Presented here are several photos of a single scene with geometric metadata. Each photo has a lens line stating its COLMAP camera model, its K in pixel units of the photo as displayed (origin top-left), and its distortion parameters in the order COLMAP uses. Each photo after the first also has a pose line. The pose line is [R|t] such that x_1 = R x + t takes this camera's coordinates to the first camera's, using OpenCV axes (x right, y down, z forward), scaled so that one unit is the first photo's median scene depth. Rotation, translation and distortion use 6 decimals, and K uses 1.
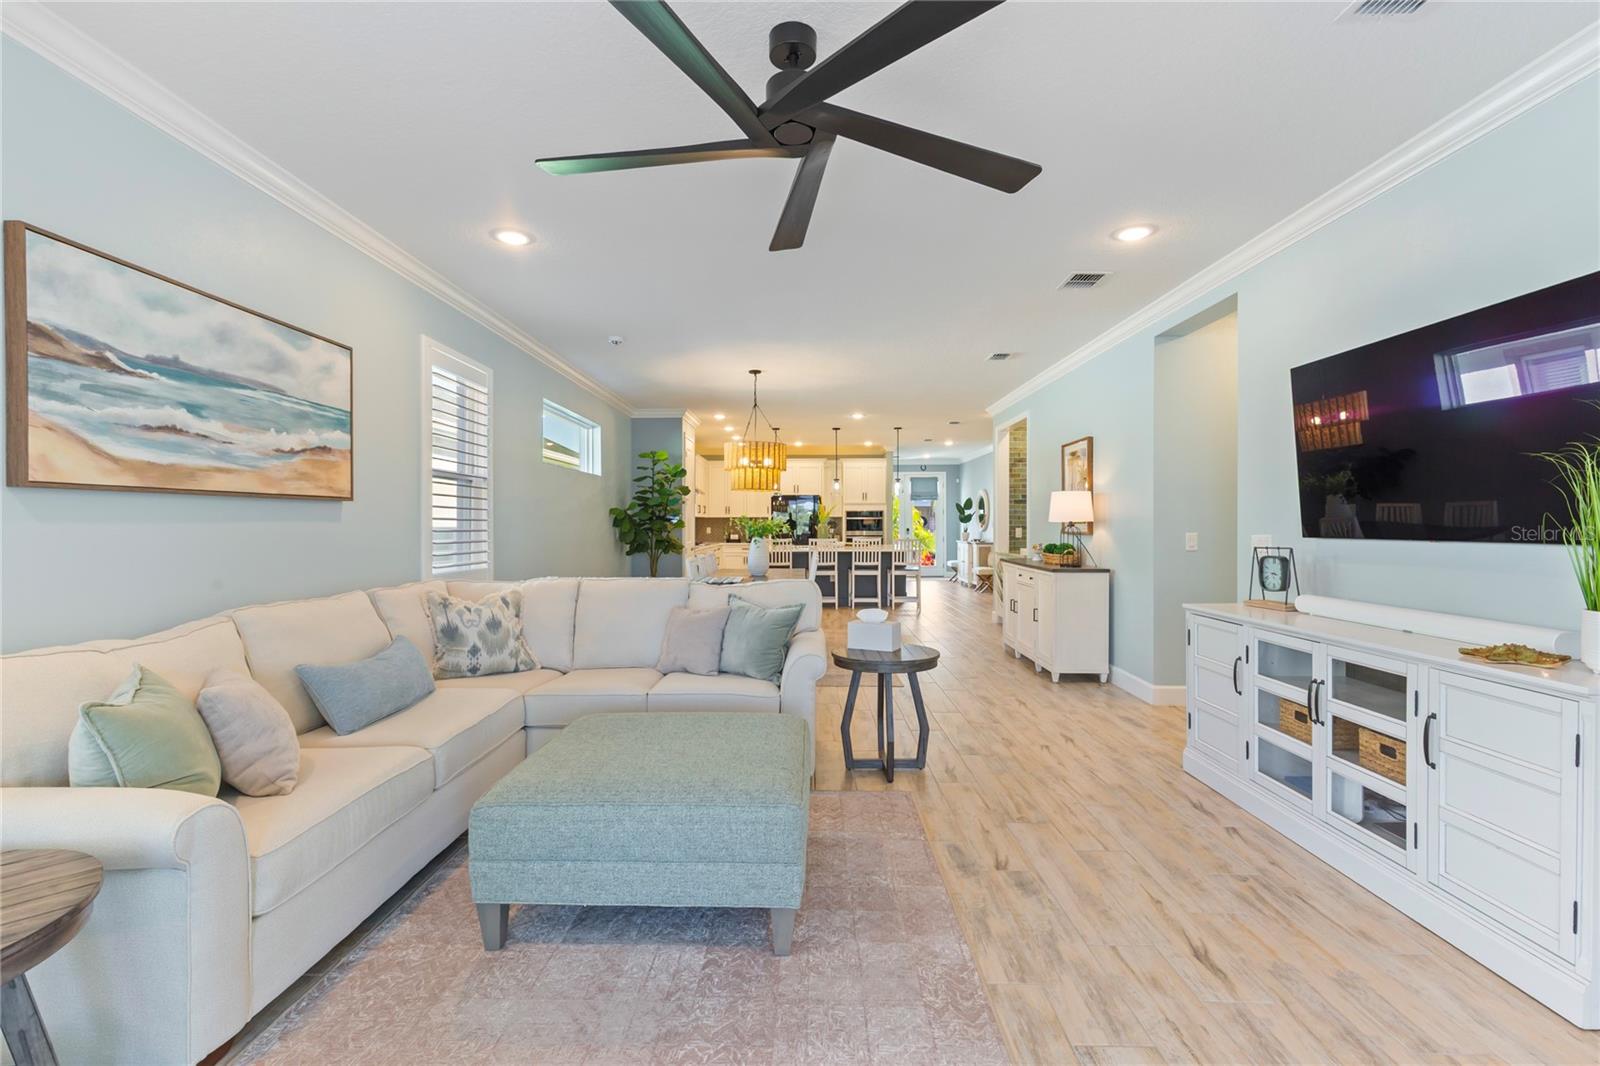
lens RADIAL K [[727.4, 0, 797.3], [0, 727.4, 527.9], [0, 0, 1]] dist [0.007582, -0.000467]
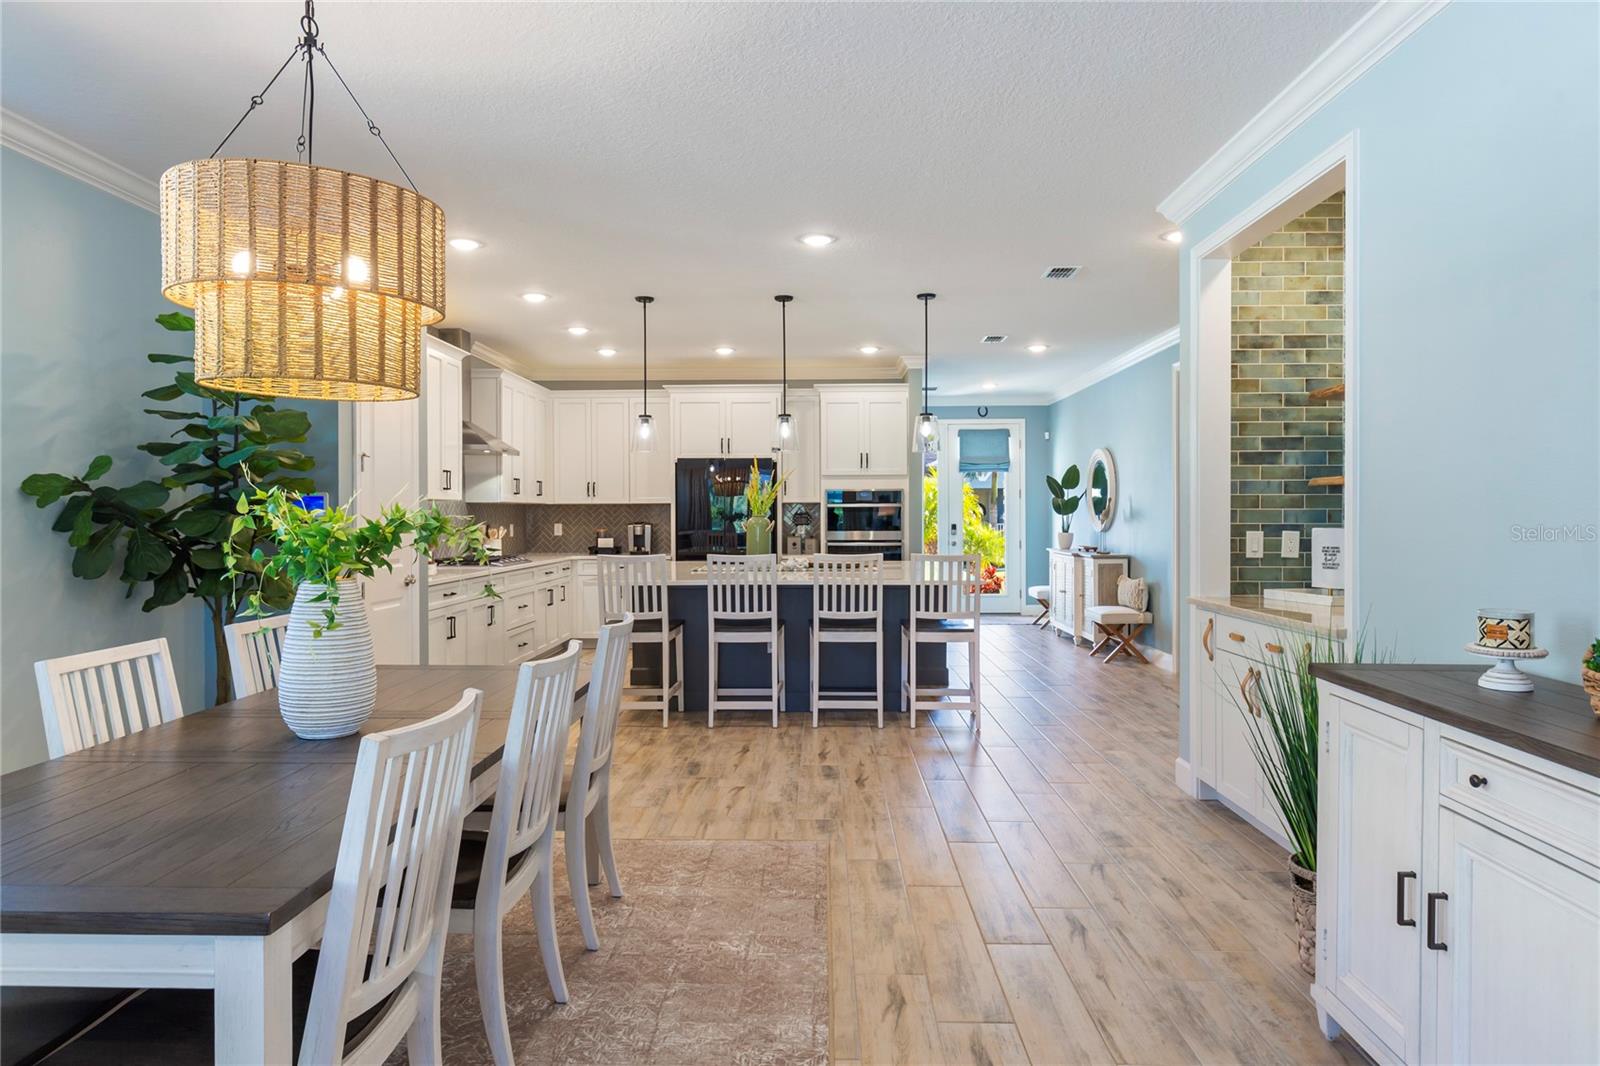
lens RADIAL K [[955.7, 0, 781.4], [0, 955.7, 519.5], [0, 0, 1]] dist [-0.001467, 0.000124]
pose [[0.999442, -0.000571, -0.033392, 0.181957], [0.000592, 1.000000, 0.000626, -0.012855], [0.033392, -0.000645, 0.999442, 1.098547]]
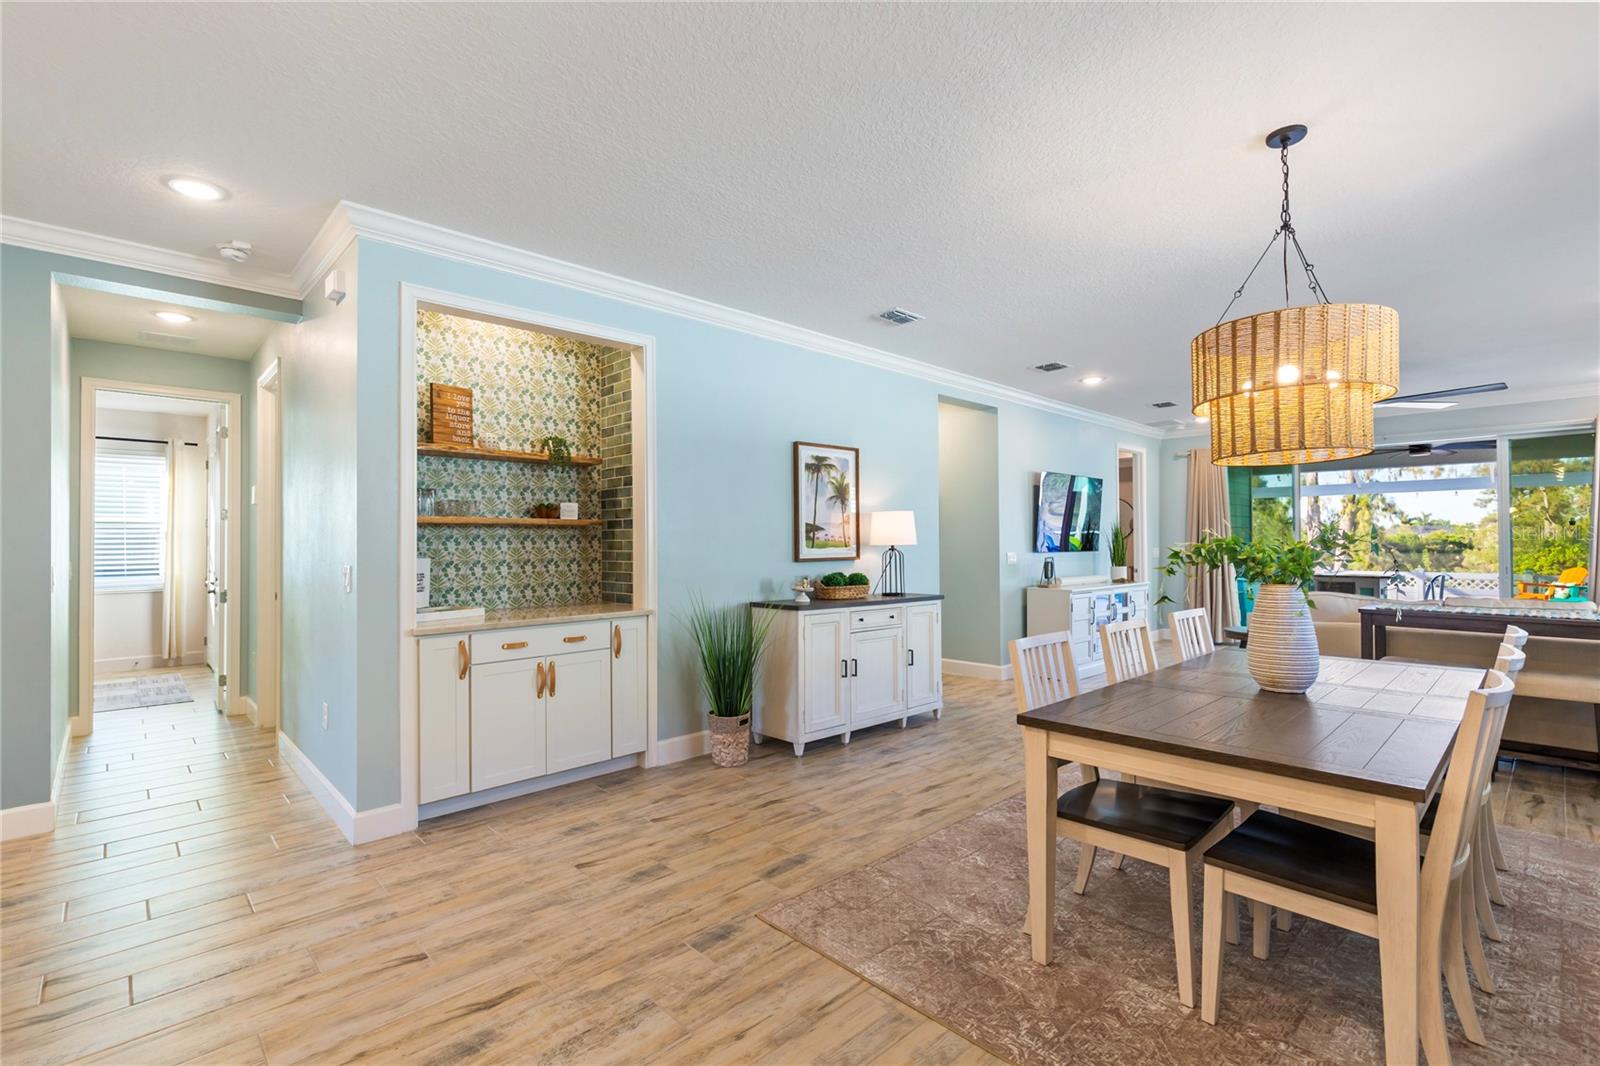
lens RADIAL K [[727.4, 0, 788.7], [0, 727.4, 524.1], [0, 0, 1]] dist [0.007582, -0.000467]
pose [[-0.693268, 0.025301, 0.720235, -0.245716], [0.010330, 0.999630, -0.025172, -0.017663], [-0.720606, -0.010011, -0.693273, 2.341839]]
